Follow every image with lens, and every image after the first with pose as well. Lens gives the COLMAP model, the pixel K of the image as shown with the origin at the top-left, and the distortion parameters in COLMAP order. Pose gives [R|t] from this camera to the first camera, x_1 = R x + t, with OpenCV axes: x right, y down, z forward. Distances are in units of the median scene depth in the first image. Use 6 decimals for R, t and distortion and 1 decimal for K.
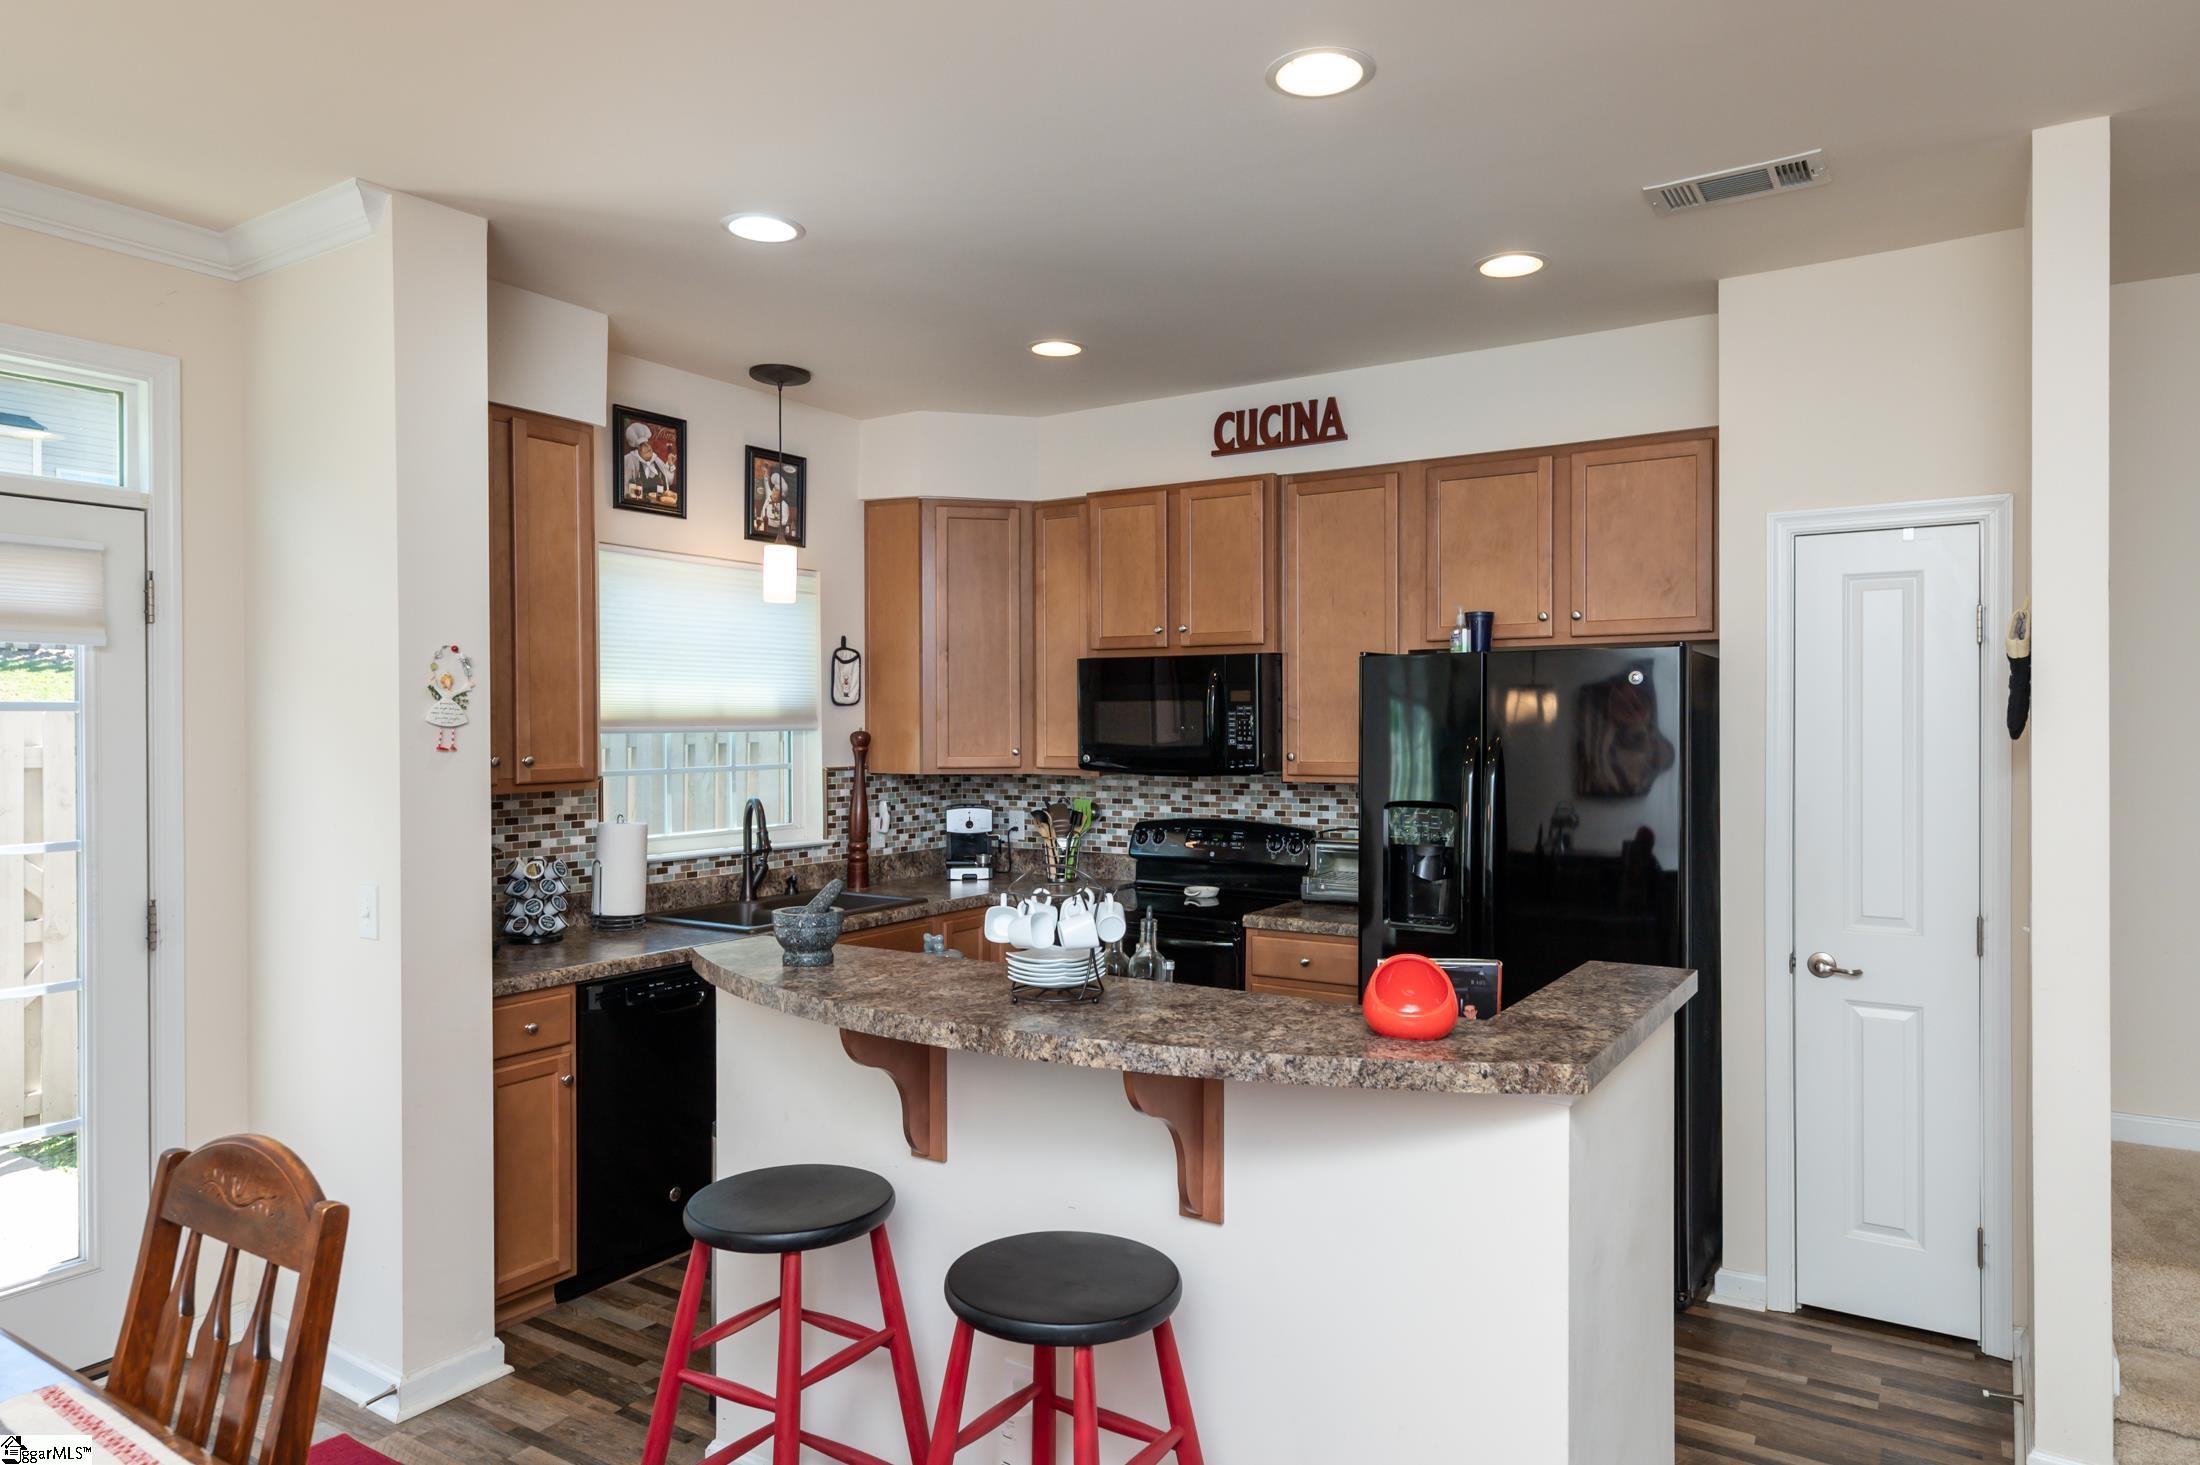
lens RADIAL K [[1356.3, 0, 1056.1], [0, 1356.3, 728.8], [0, 0, 1]] dist [0.008756, -0.004784]
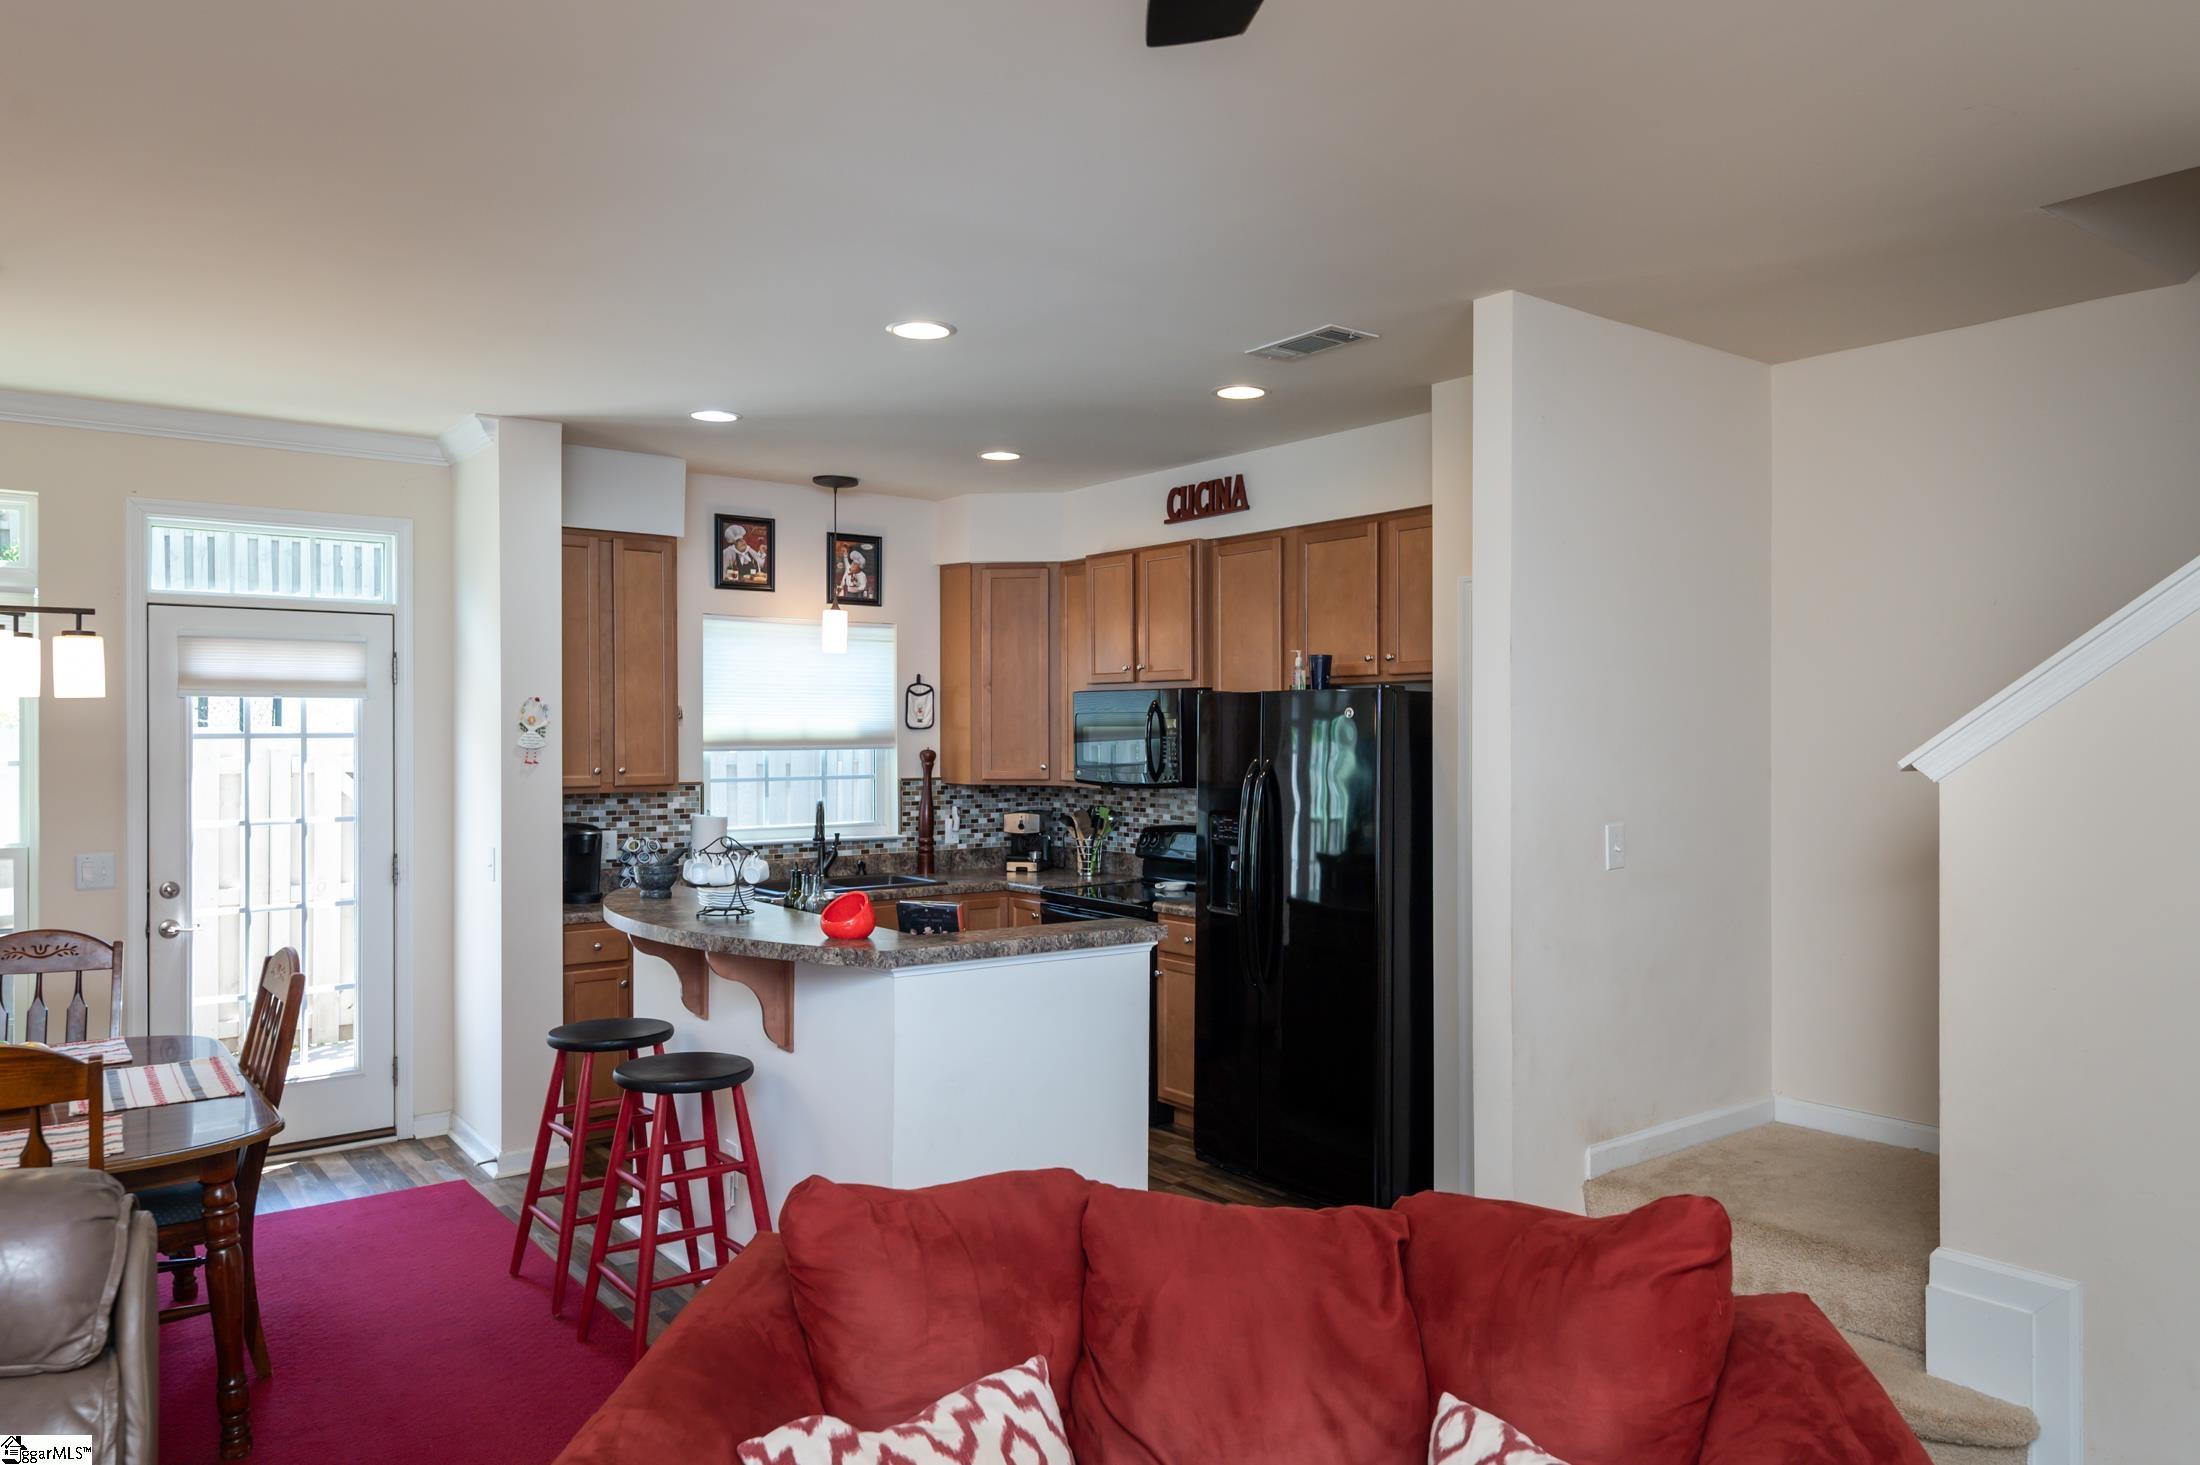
lens RADIAL K [[1455.5, 0, 1027.2], [0, 1455.5, 724.5], [0, 0, 1]] dist [-0.005302, -0.007312]
pose [[0.937299, -0.001316, -0.348523, 0.463112], [-0.002276, 0.999948, -0.009897, -0.009536], [0.348518, 0.010069, 0.937248, -0.262877]]
